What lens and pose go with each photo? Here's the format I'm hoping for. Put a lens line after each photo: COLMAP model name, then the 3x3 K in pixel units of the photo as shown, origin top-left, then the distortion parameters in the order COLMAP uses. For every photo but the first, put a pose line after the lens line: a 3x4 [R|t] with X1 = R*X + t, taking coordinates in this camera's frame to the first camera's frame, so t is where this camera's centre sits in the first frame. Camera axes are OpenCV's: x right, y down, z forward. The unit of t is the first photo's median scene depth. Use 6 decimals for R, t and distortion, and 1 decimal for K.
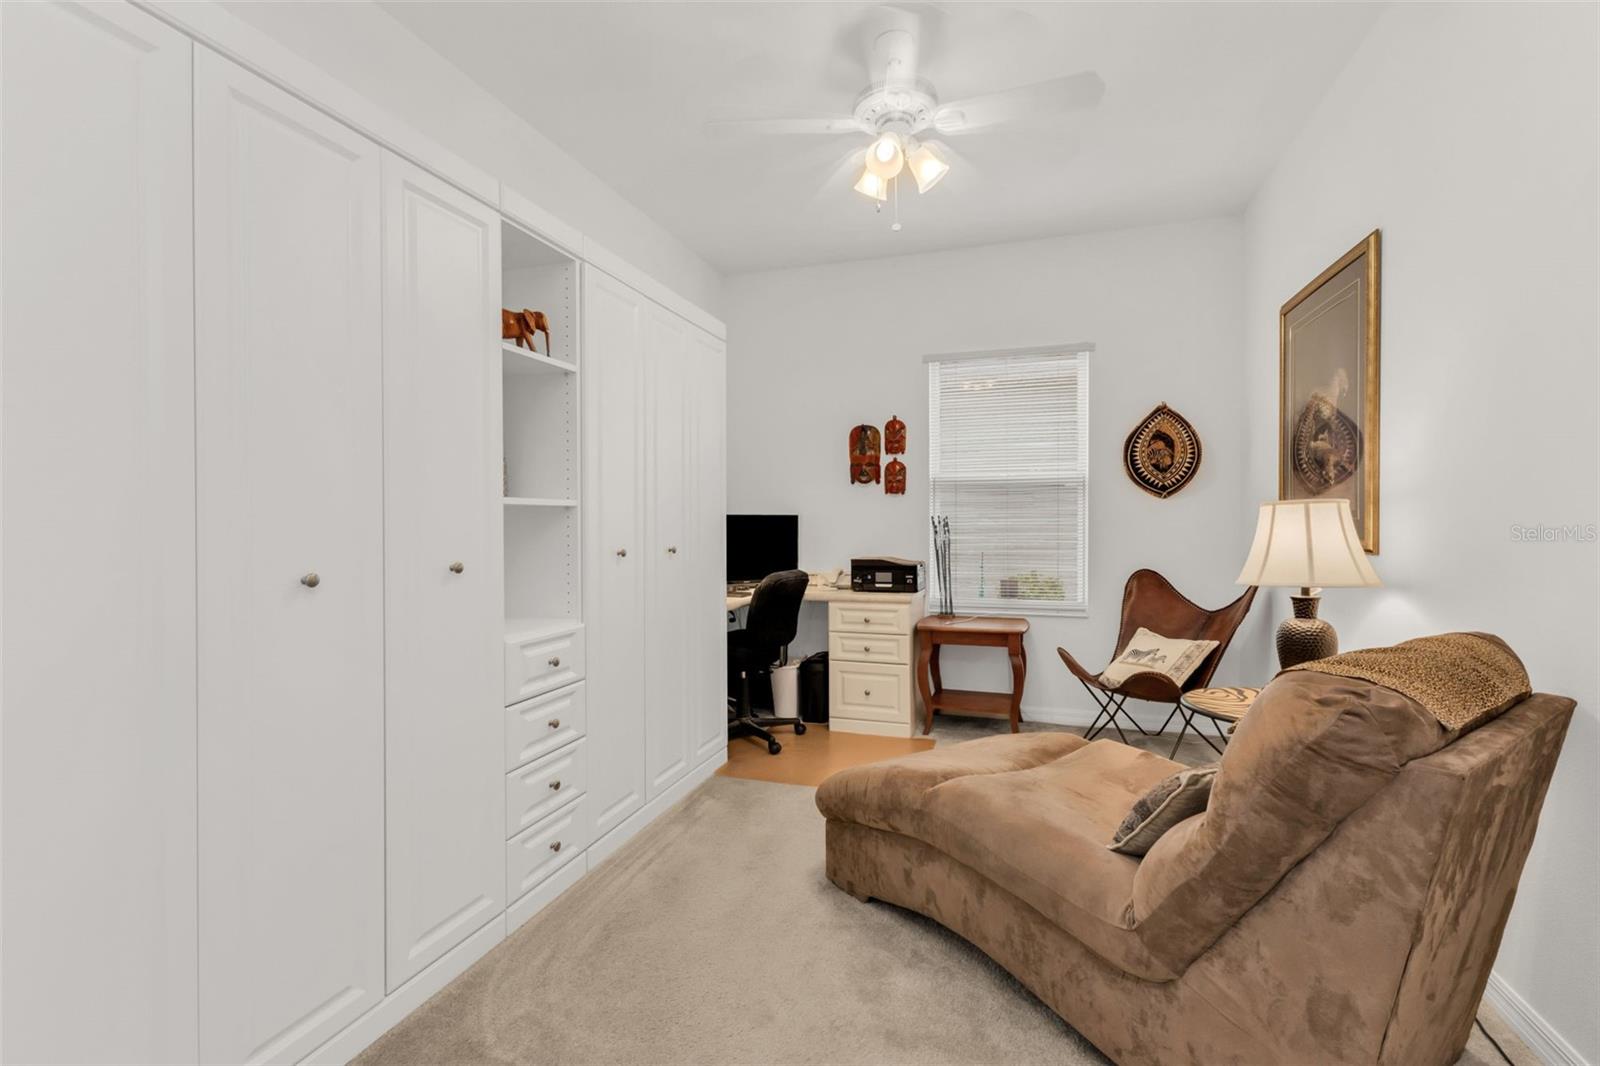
lens RADIAL K [[705.9, 0, 807.1], [0, 705.9, 523.9], [0, 0, 1]] dist [0.003093, 0.000499]
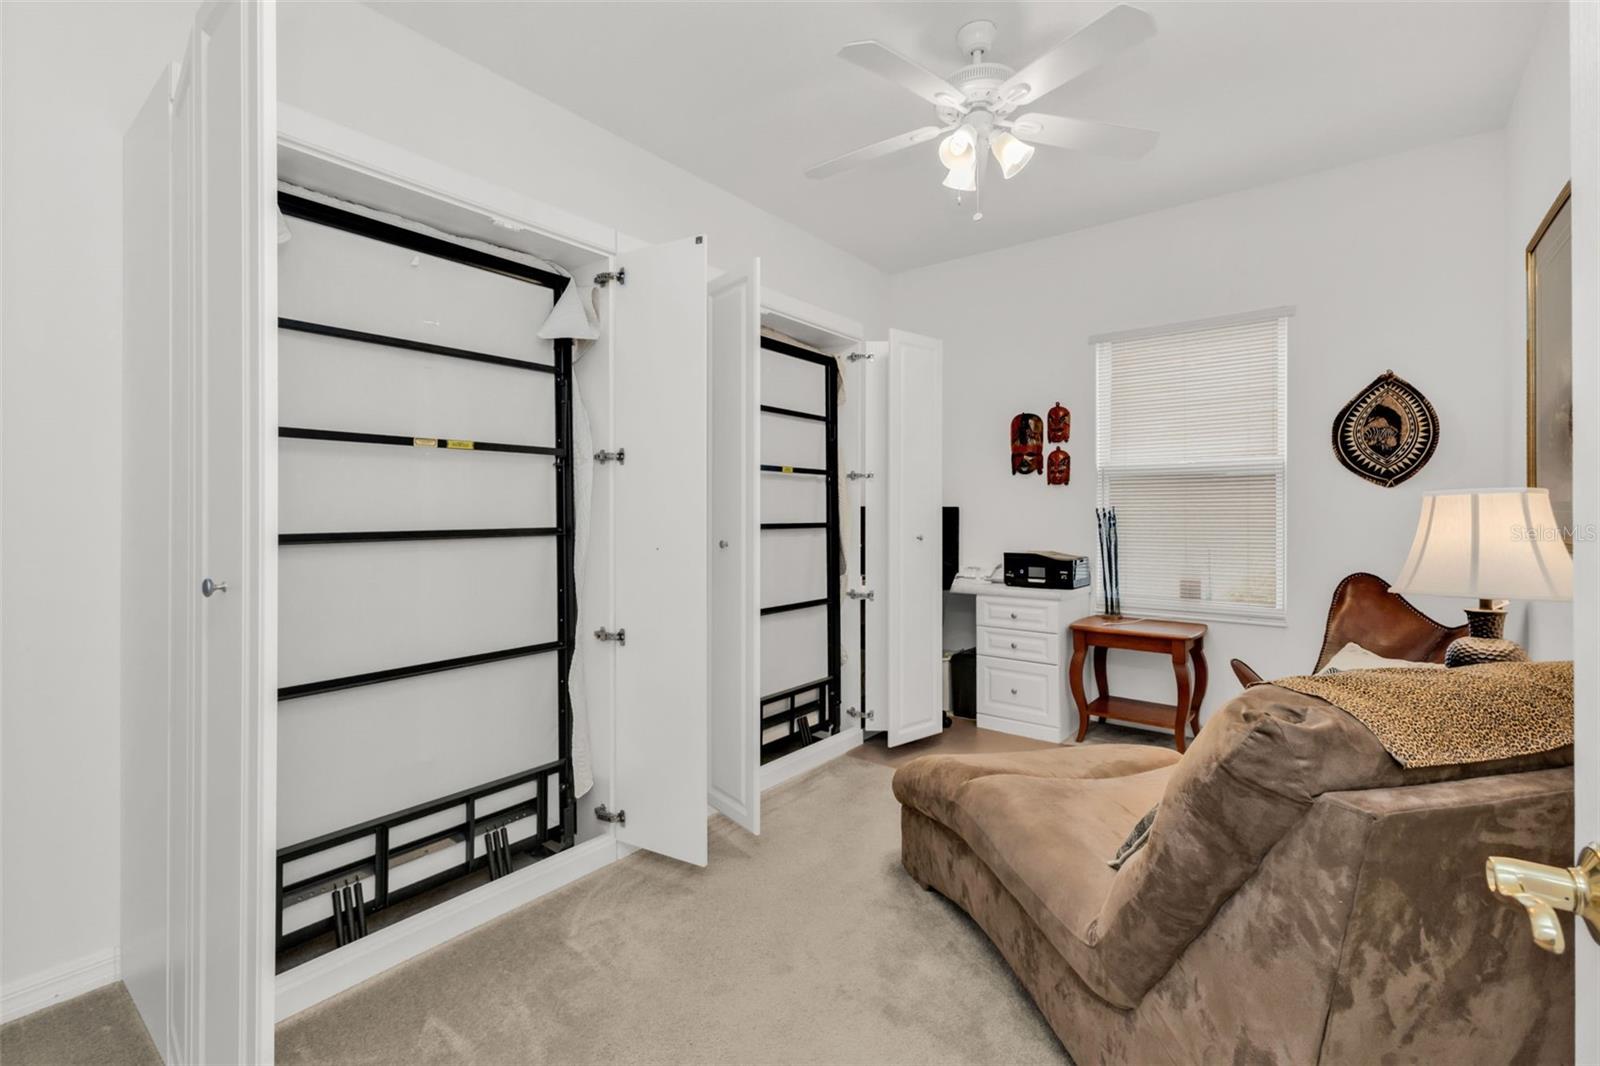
lens RADIAL K [[708.8, 0, 802.4], [0, 708.8, 508.3], [0, 0, 1]] dist [0.002461, 0.000216]
pose [[0.937309, 0.001819, -0.348495, 0.159663], [-0.005415, 0.999942, -0.009343, -0.000283], [0.348458, 0.010645, 0.937264, -0.011653]]
